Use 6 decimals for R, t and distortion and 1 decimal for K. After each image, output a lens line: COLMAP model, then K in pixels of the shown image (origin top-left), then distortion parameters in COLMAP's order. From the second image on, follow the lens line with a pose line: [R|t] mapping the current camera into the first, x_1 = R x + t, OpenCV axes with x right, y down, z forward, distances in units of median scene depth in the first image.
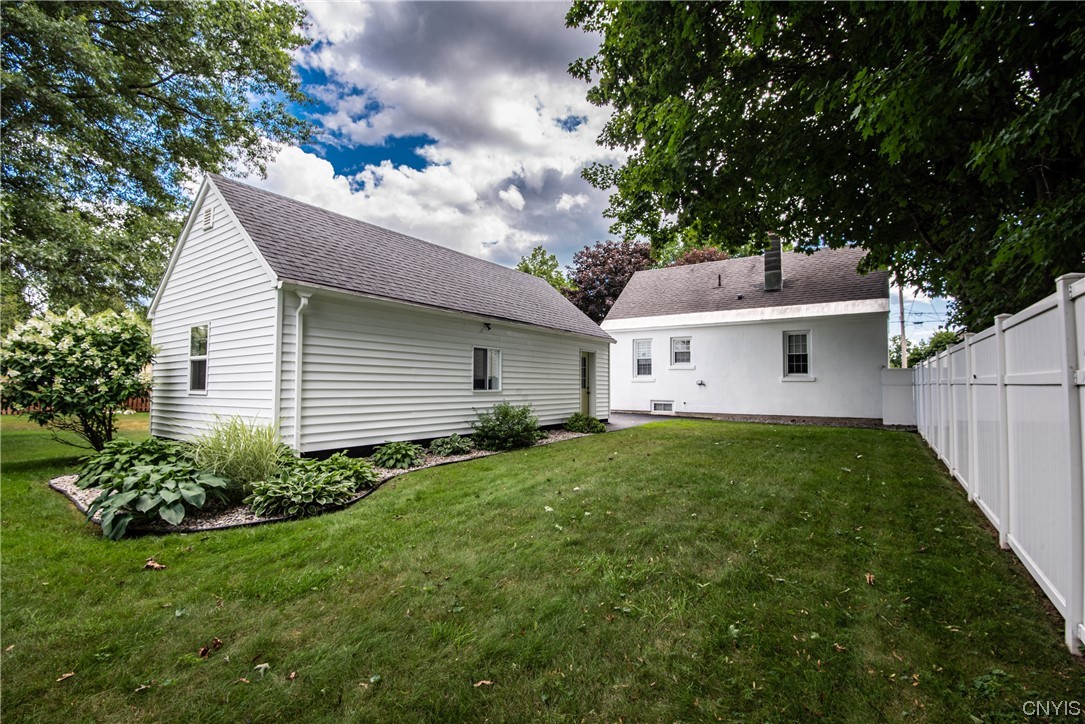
lens RADIAL K [[501.3, 0, 540.9], [0, 501.3, 363.1], [0, 0, 1]] dist [-0.018942, -0.009472]
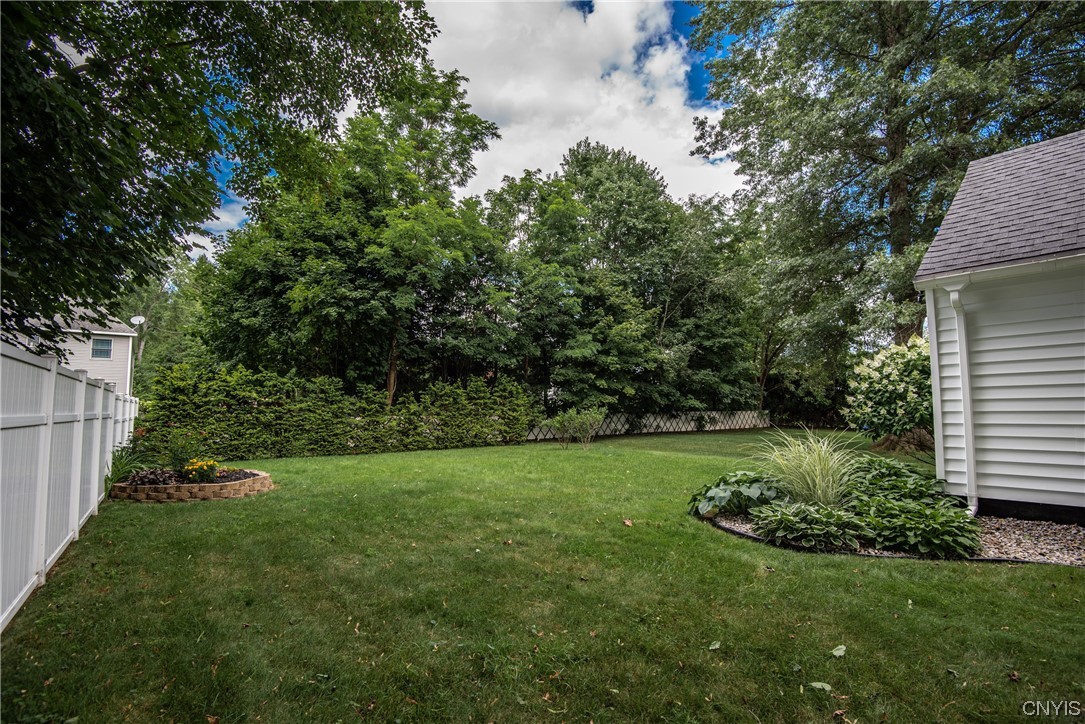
lens RADIAL K [[501.3, 0, 542.5], [0, 501.3, 366.3], [0, 0, 1]] dist [-0.018942, -0.009472]
pose [[-0.302329, -0.082383, -0.949637, 0.419400], [0.042915, 0.994071, -0.099901, 0.030156], [0.952237, -0.070957, -0.297001, 0.613661]]
